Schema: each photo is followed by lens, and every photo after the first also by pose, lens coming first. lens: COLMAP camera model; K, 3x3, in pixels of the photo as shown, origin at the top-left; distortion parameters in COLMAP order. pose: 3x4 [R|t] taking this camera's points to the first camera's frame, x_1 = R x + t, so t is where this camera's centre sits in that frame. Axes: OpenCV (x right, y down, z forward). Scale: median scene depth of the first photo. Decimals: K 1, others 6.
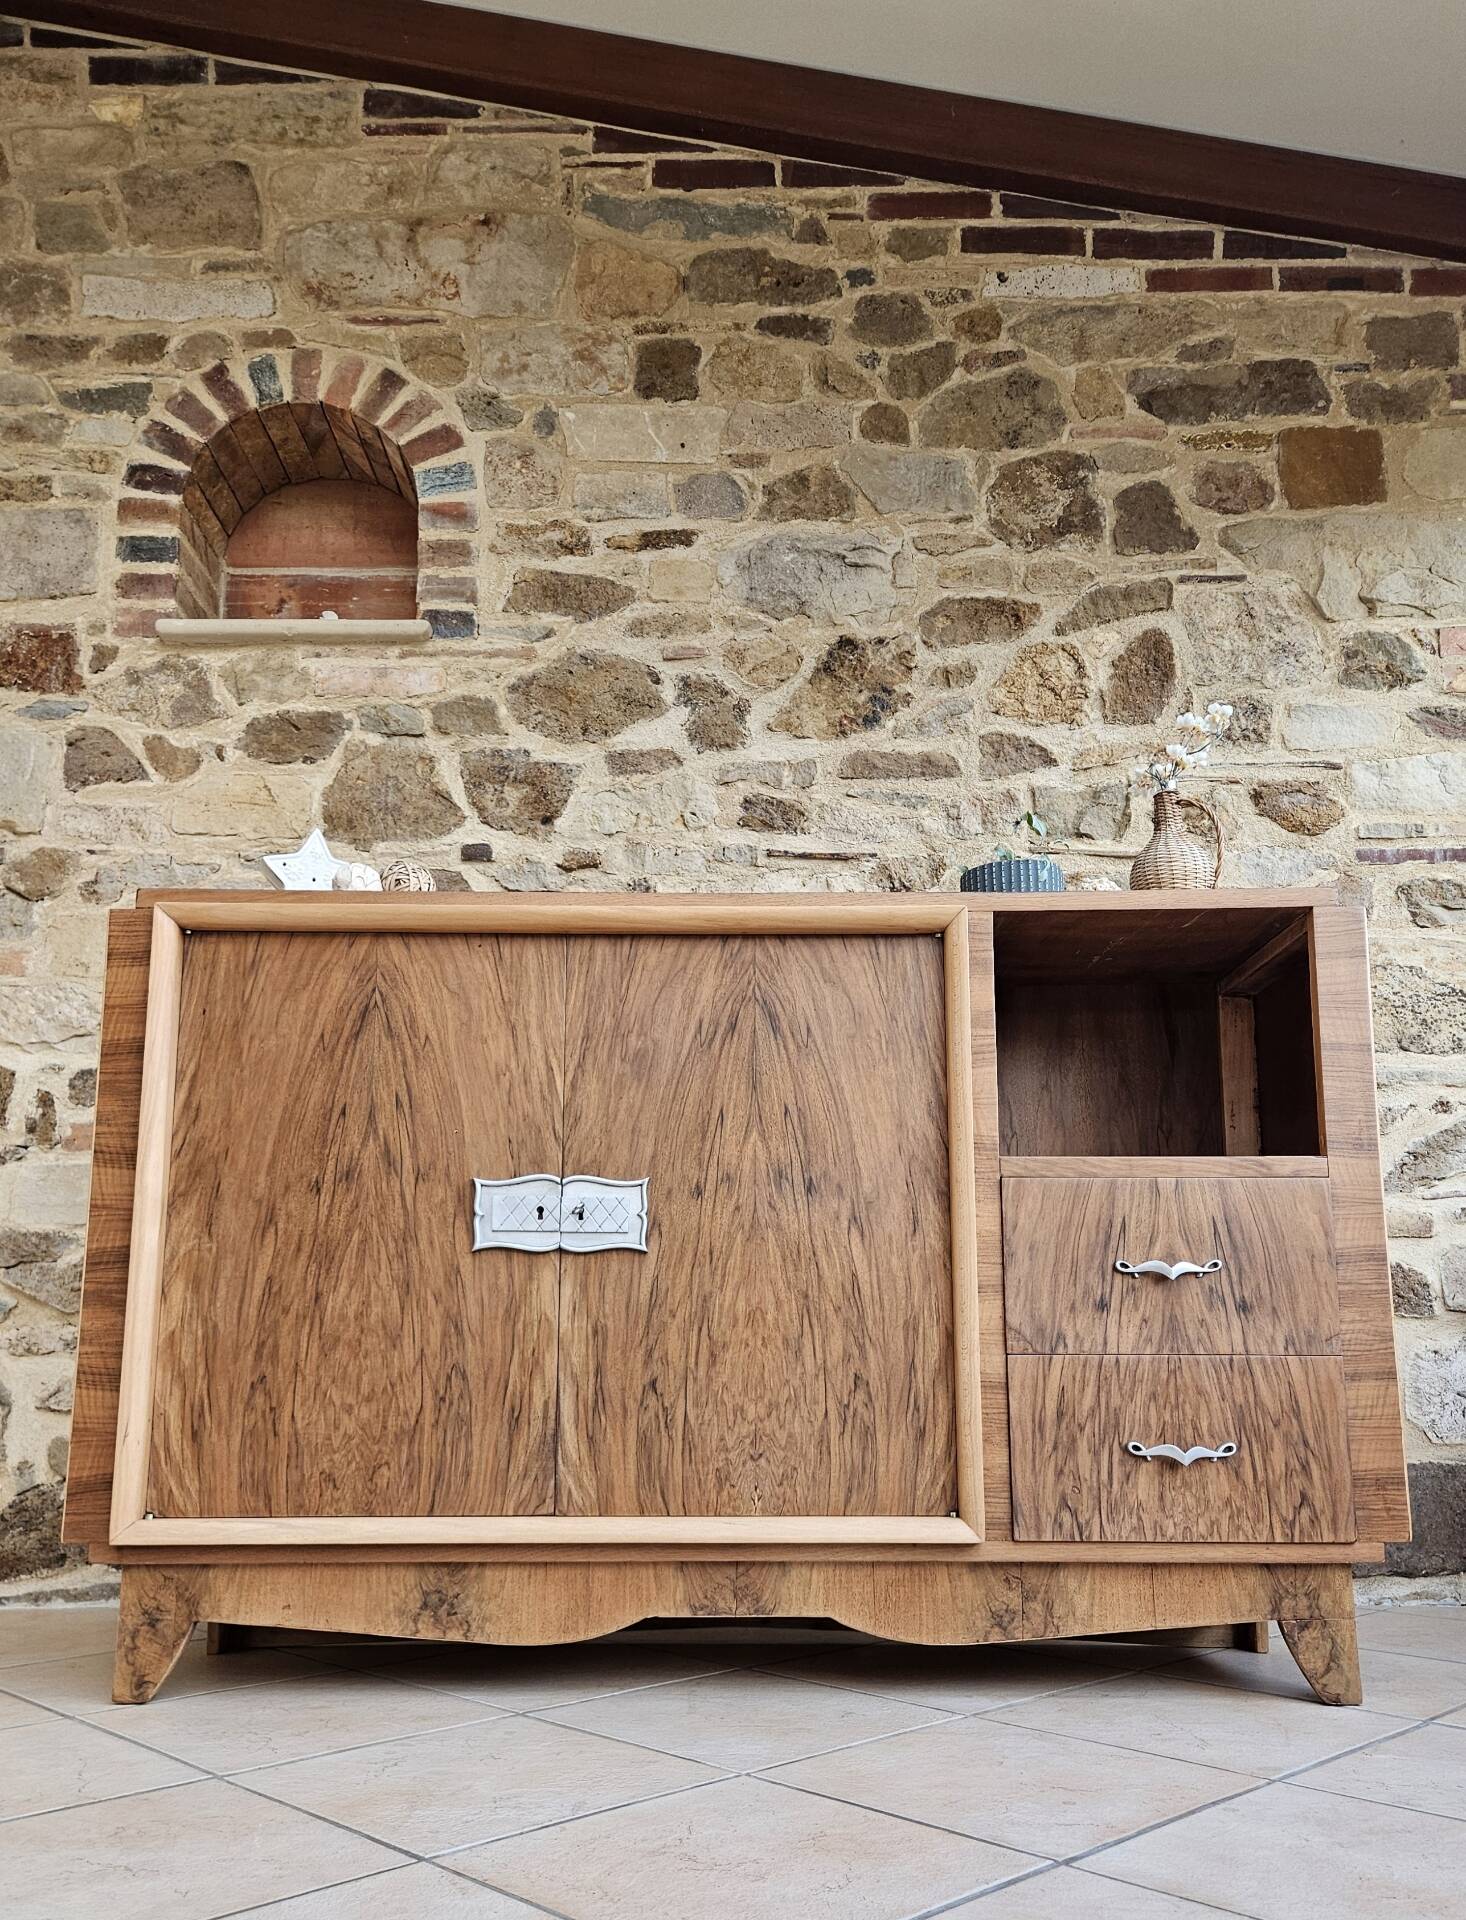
lens RADIAL K [[1518.2, 0, 733.9], [0, 1518.2, 1090.8], [0, 0, 1]] dist [0.078601, -0.071510]
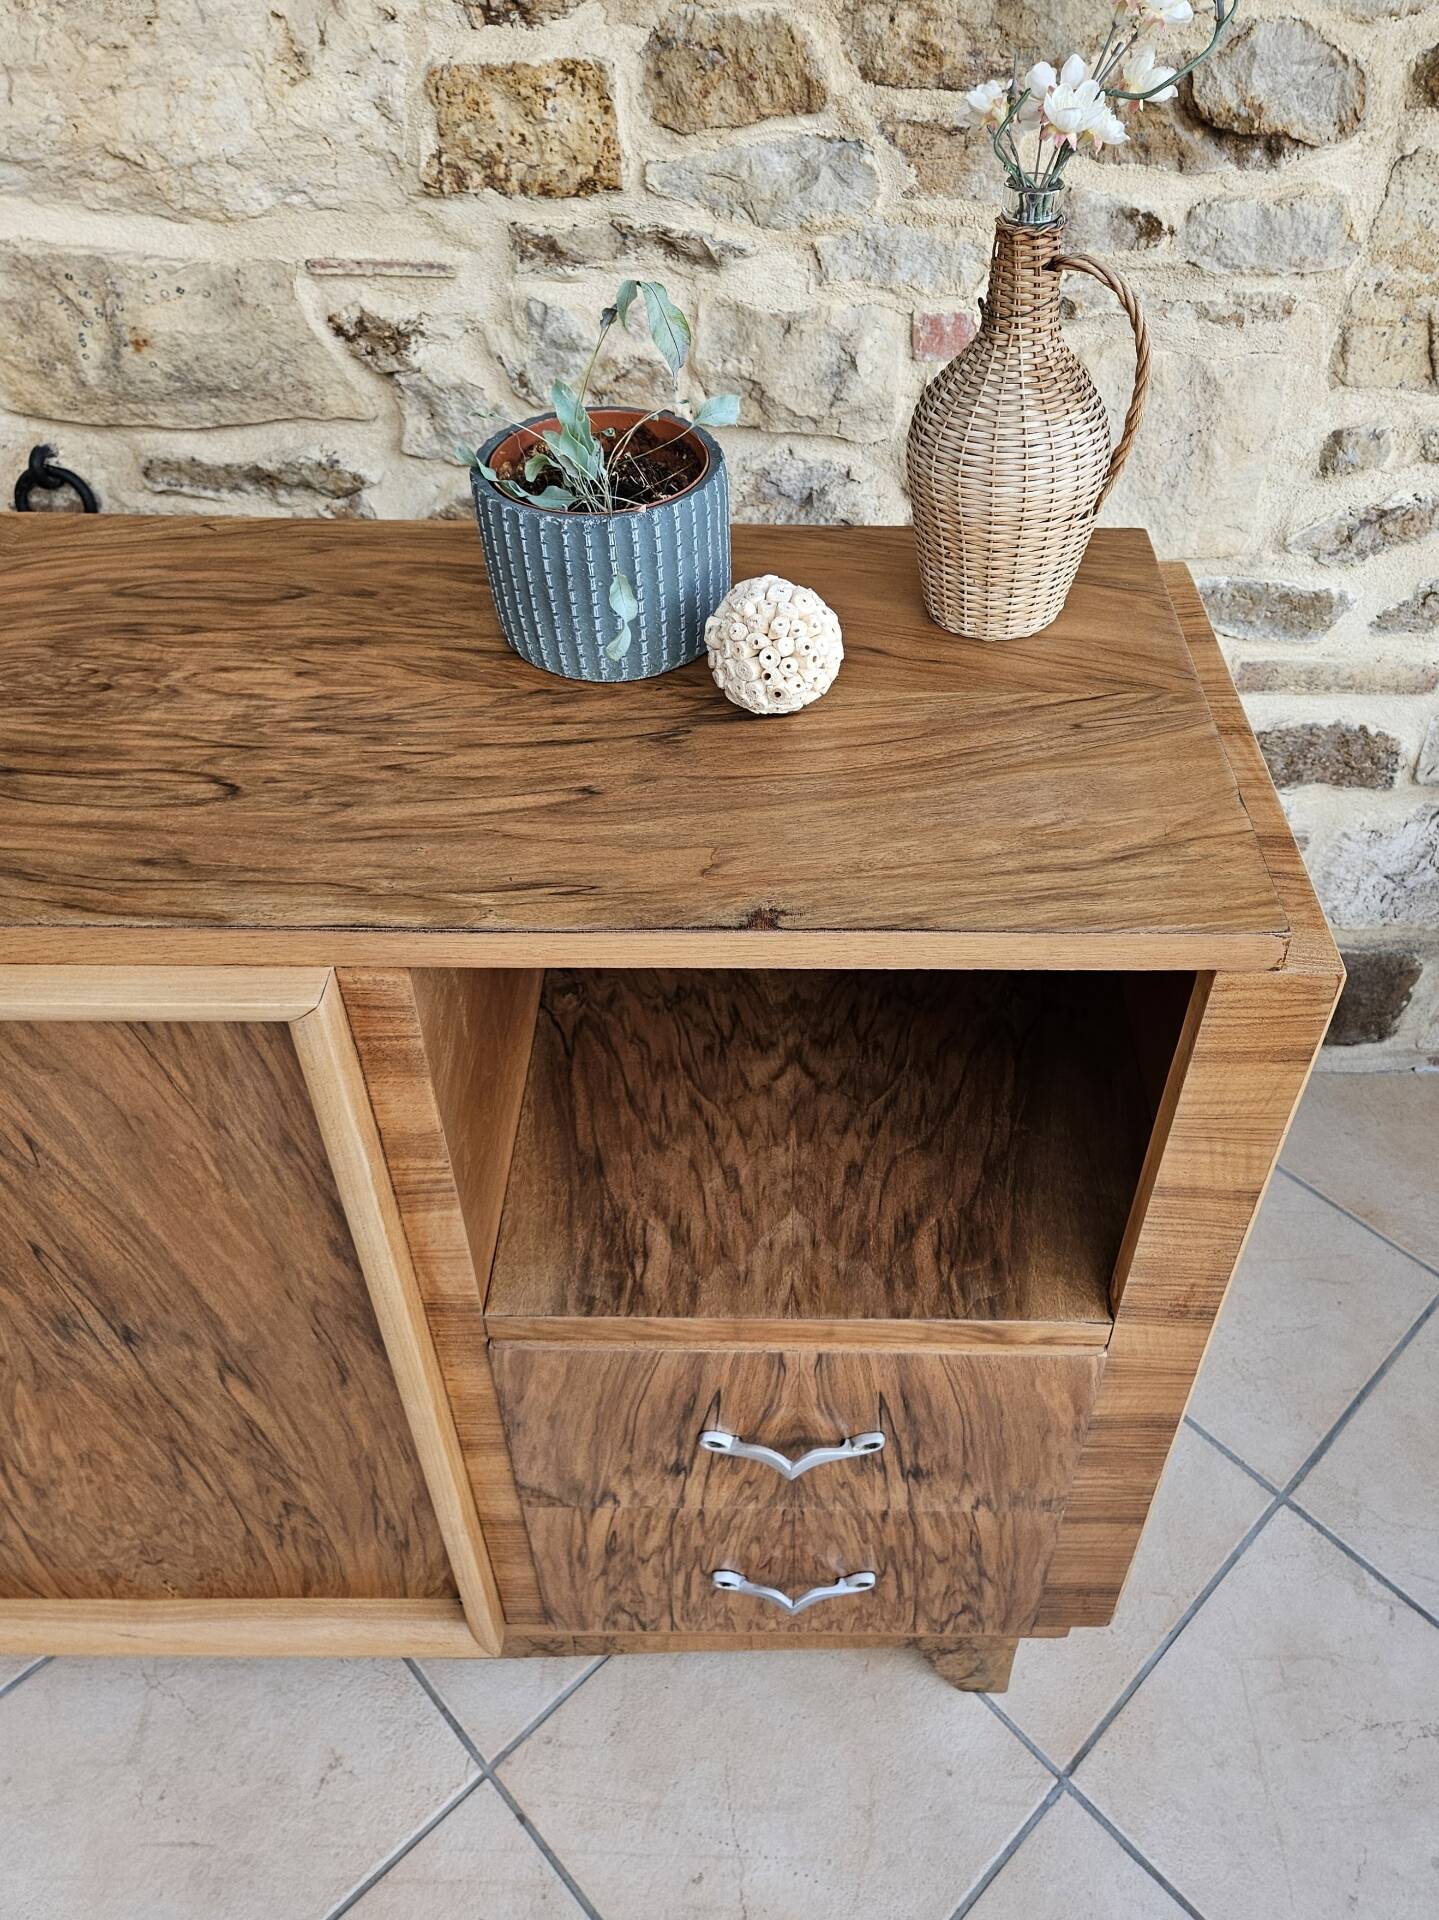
lens RADIAL K [[1471.2, 0, 798.3], [0, 1471.2, 842.0], [0, 0, 1]] dist [0.066566, -0.061184]
pose [[0.999878, 0.011071, 0.011008, 0.185548], [-0.015539, 0.637490, 0.770302, -0.301510], [0.001510, -0.770379, 0.637584, 0.547456]]
